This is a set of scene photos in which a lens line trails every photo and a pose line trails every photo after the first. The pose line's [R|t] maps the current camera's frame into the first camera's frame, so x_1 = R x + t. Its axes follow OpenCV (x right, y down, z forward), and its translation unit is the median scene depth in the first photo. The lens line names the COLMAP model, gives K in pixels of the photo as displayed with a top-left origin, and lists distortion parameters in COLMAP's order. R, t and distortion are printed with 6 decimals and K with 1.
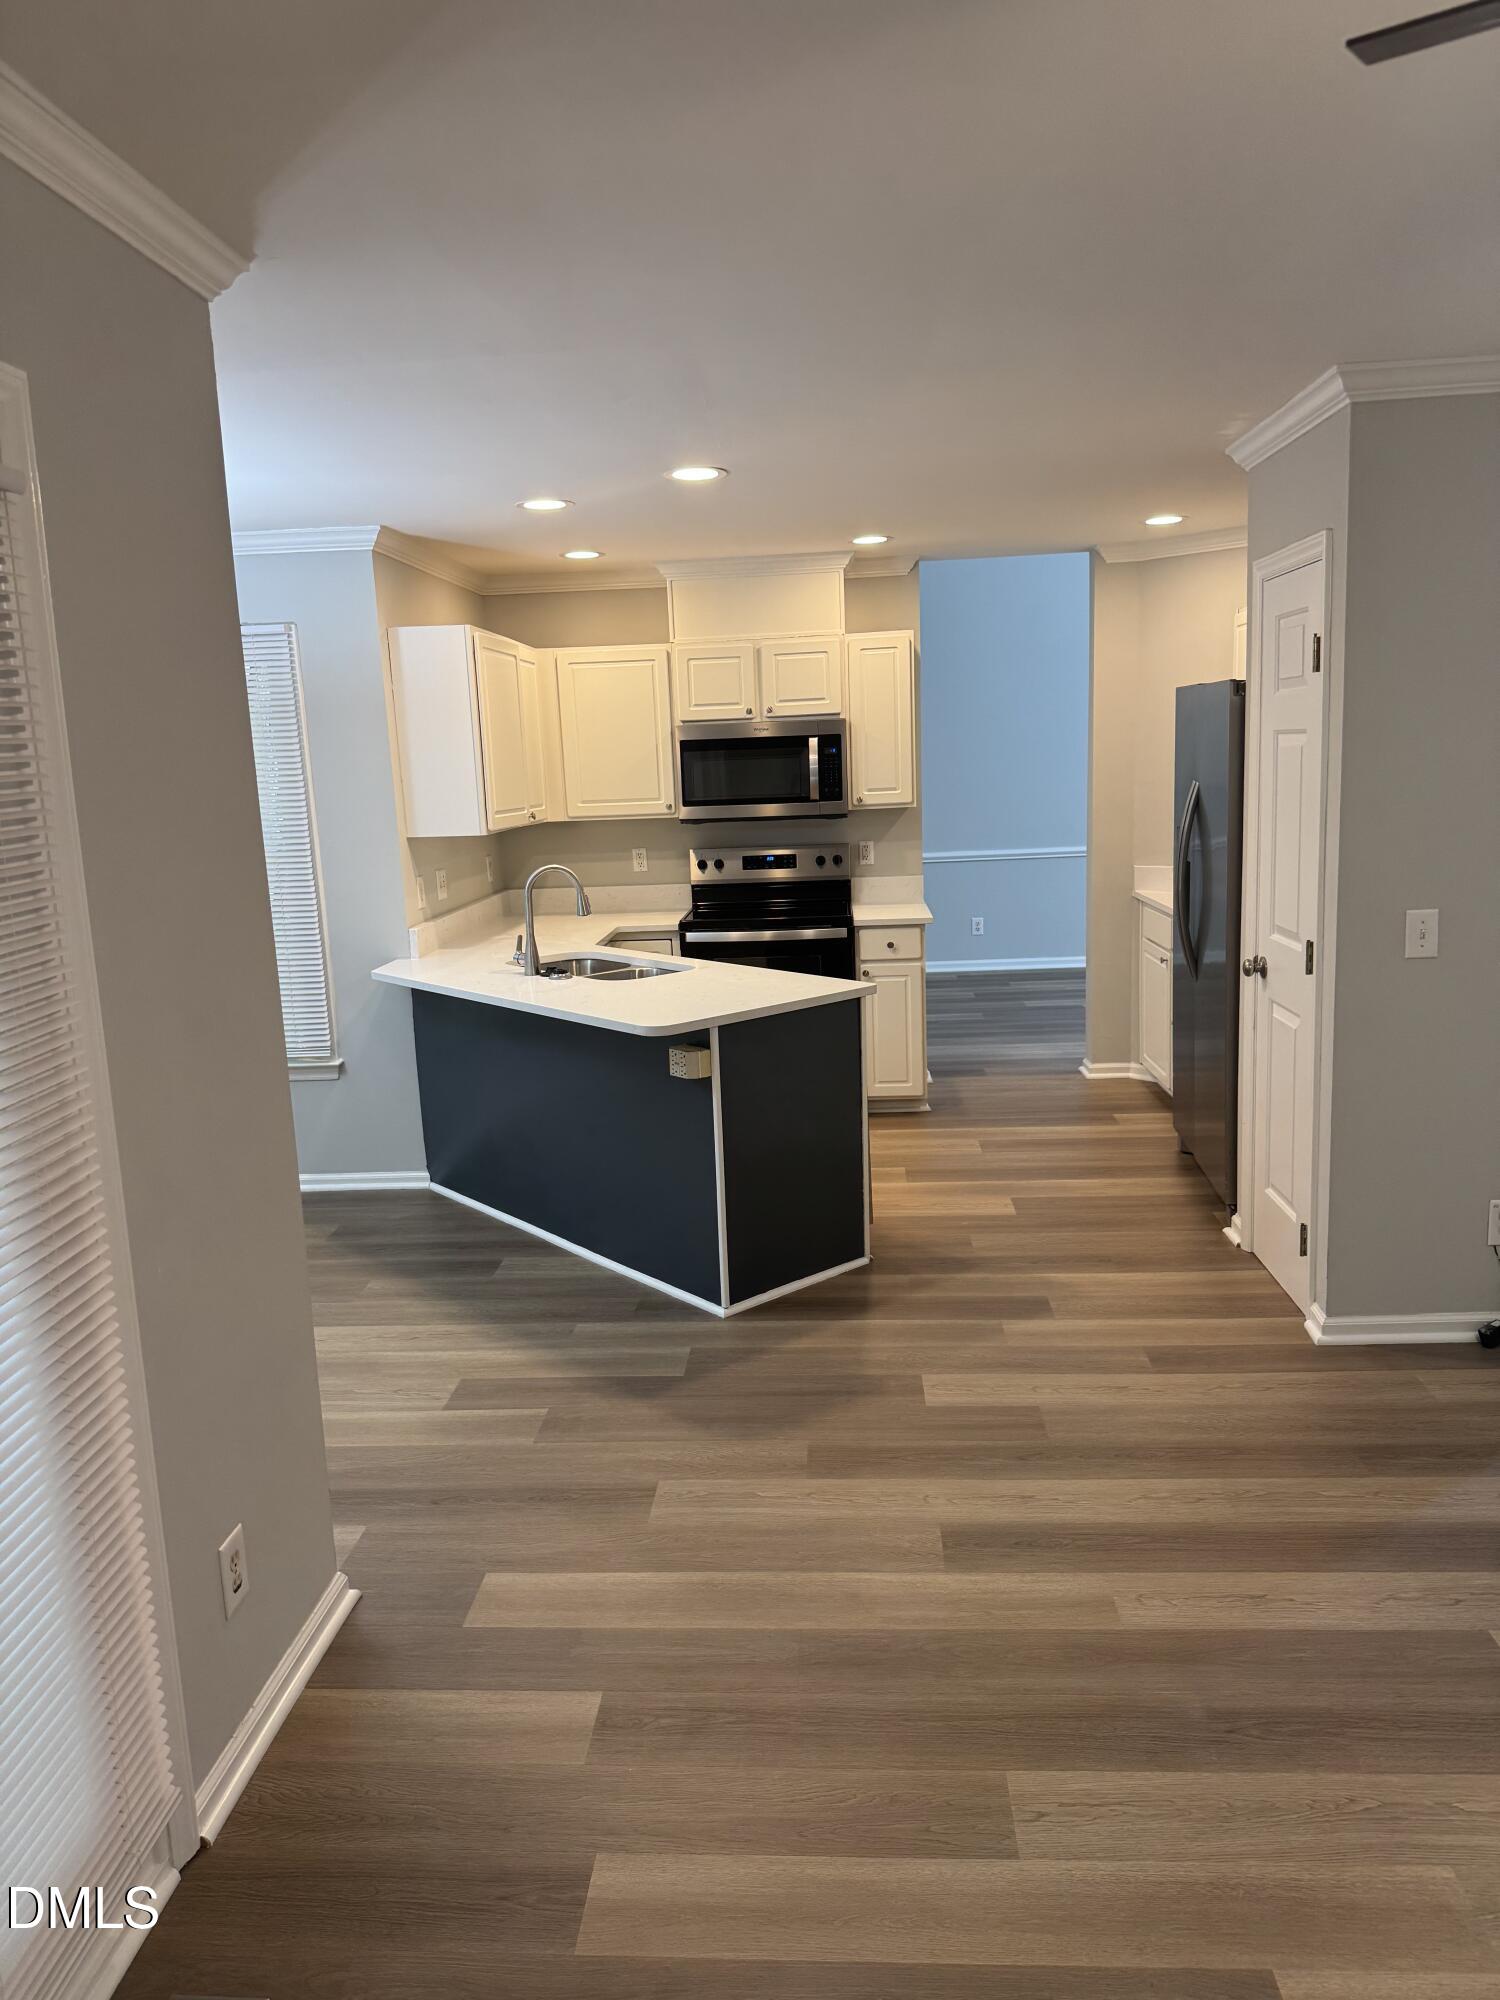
lens RADIAL K [[1397.1, 0, 745.8], [0, 1397.1, 990.7], [0, 0, 1]] dist [0.151950, -0.263028]
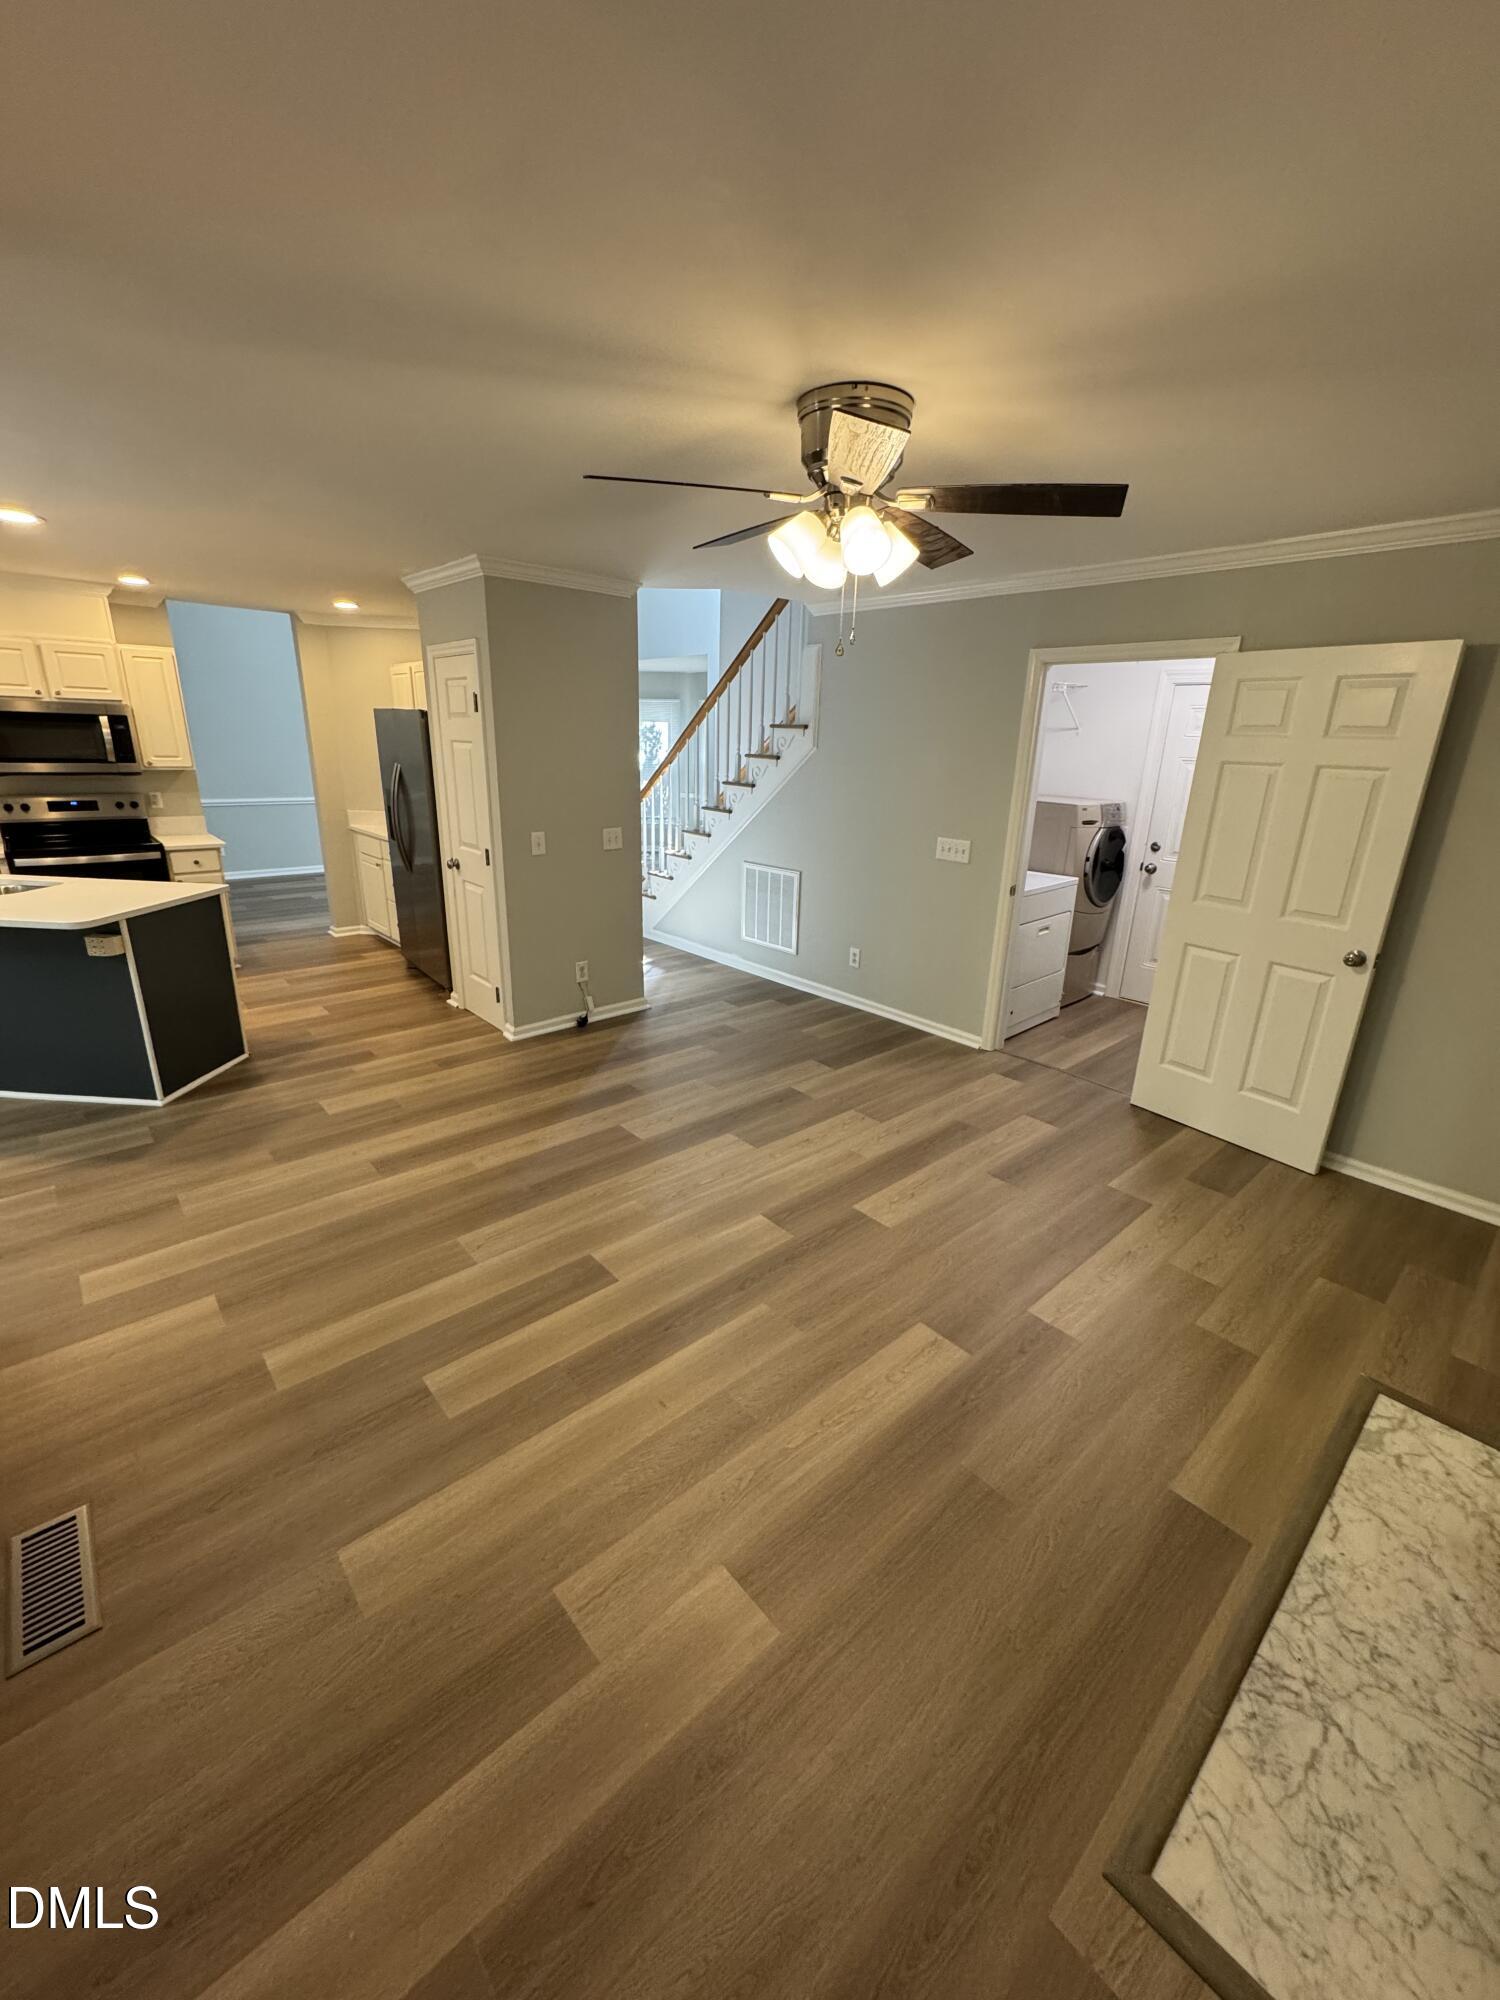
lens RADIAL K [[799.7, 0, 750.0], [0, 799.7, 1000.0], [0, 0, 1]] dist [0.002187, 0.000121]
pose [[0.698729, -0.162903, 0.696591, -0.160555], [0.060956, 0.983744, 0.168913, 0.006517], [-0.712784, -0.075563, 0.697301, -0.076940]]
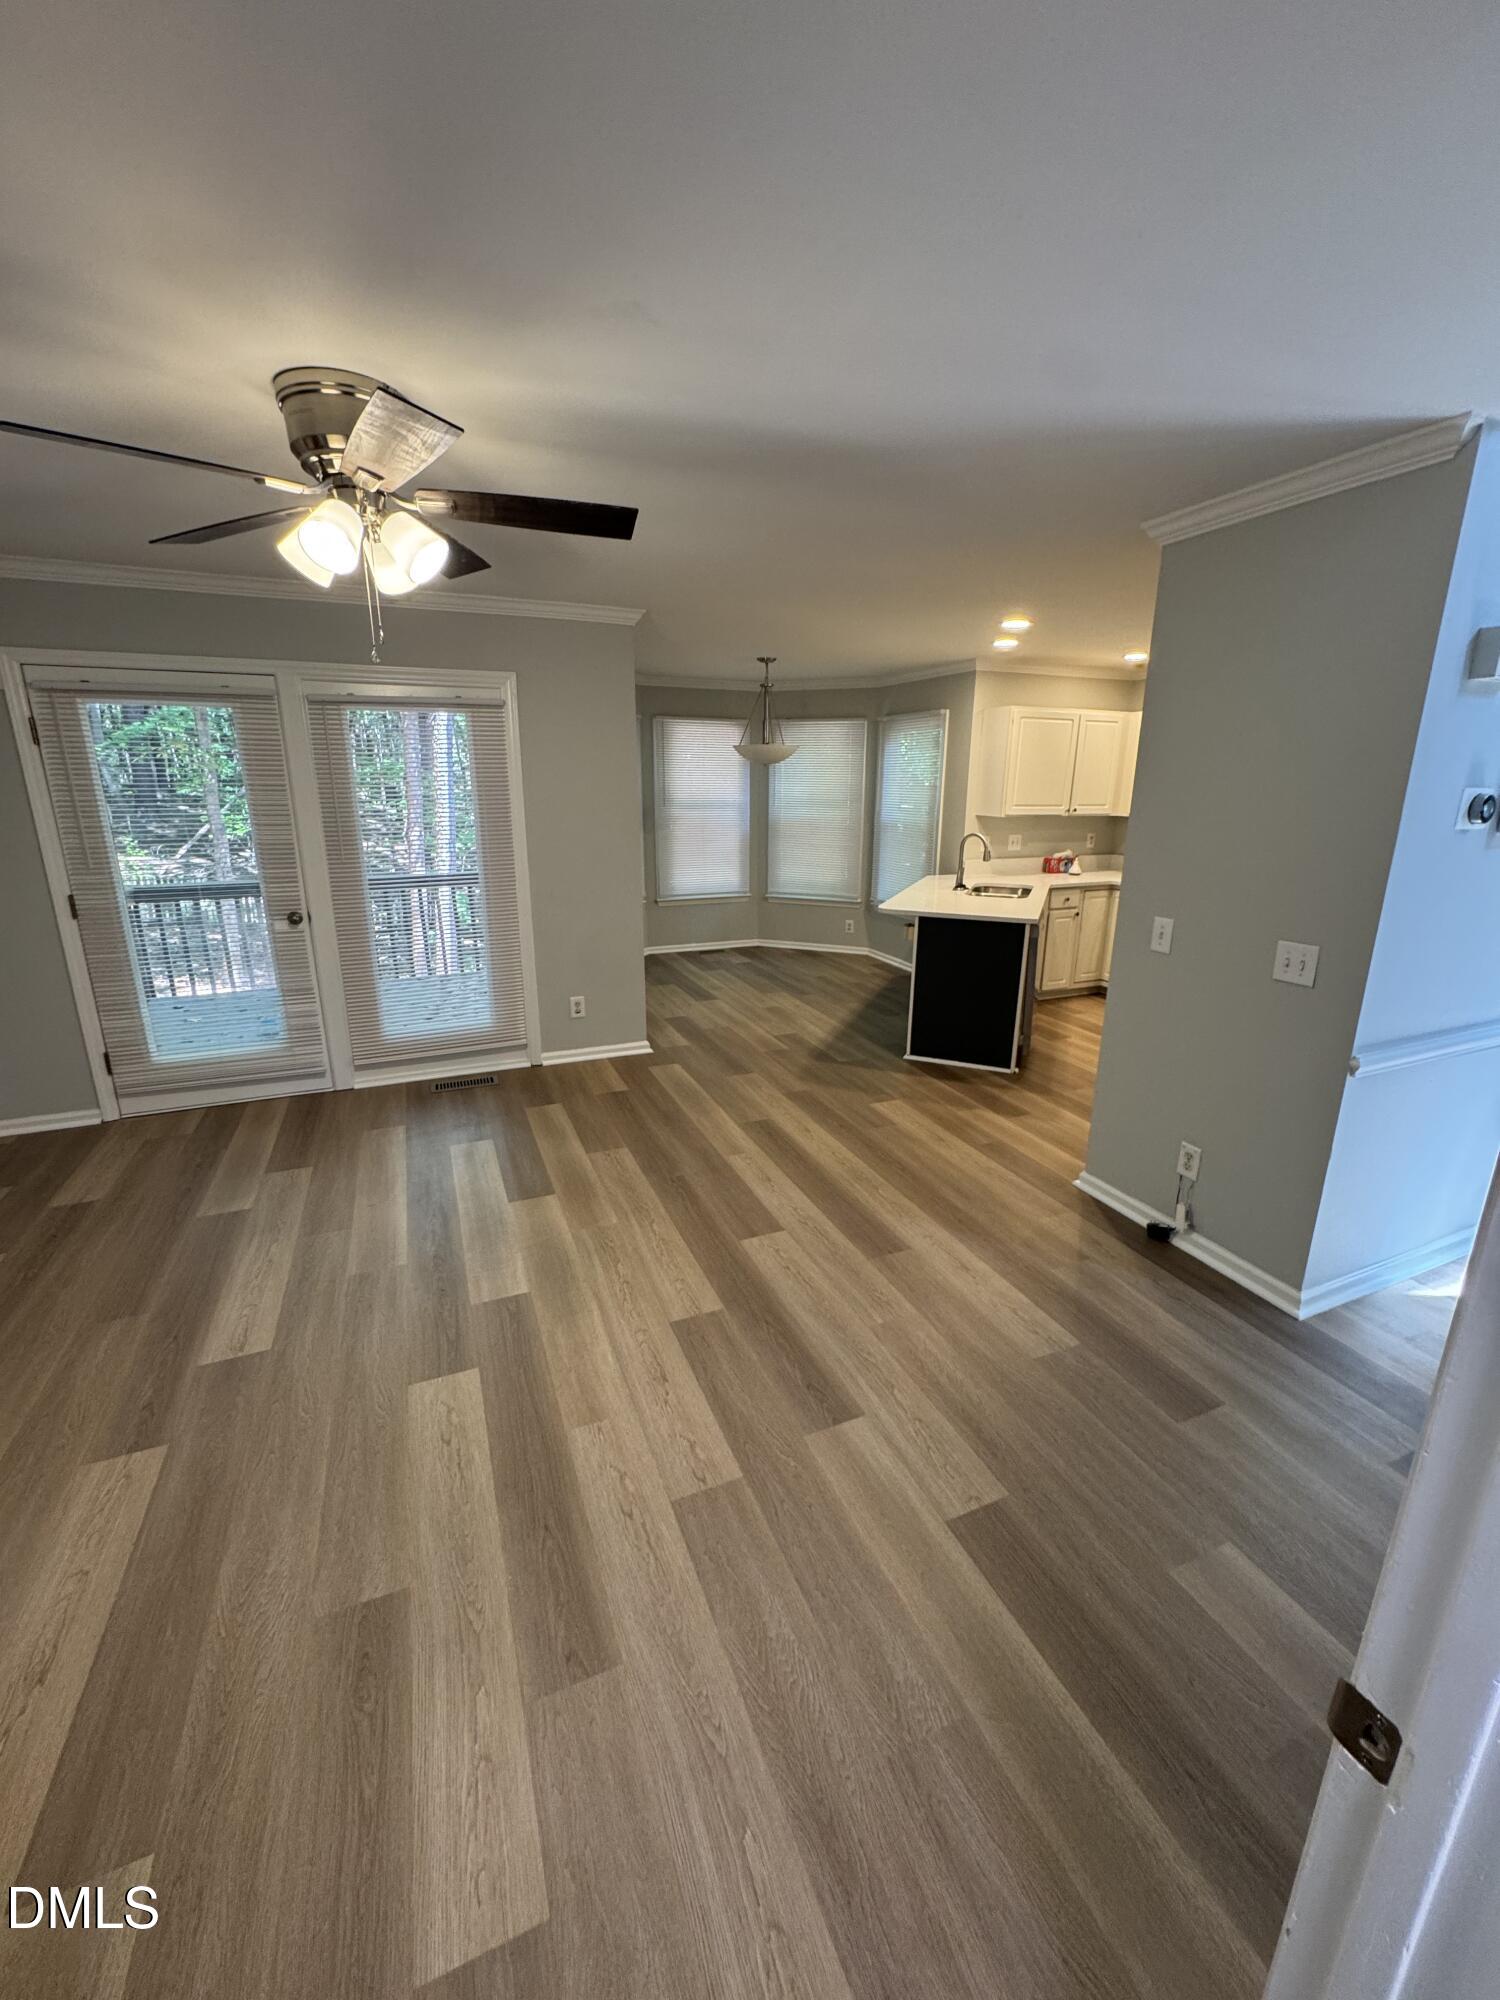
lens RADIAL K [[799.7, 0, 750.0], [0, 799.7, 1000.0], [0, 0, 1]] dist [0.002187, 0.000121]
pose [[0.448017, 0.281511, -0.848547, 0.859343], [-0.172077, 0.958537, 0.227148, -0.077314], [0.877309, 0.044249, 0.477882, 0.240993]]
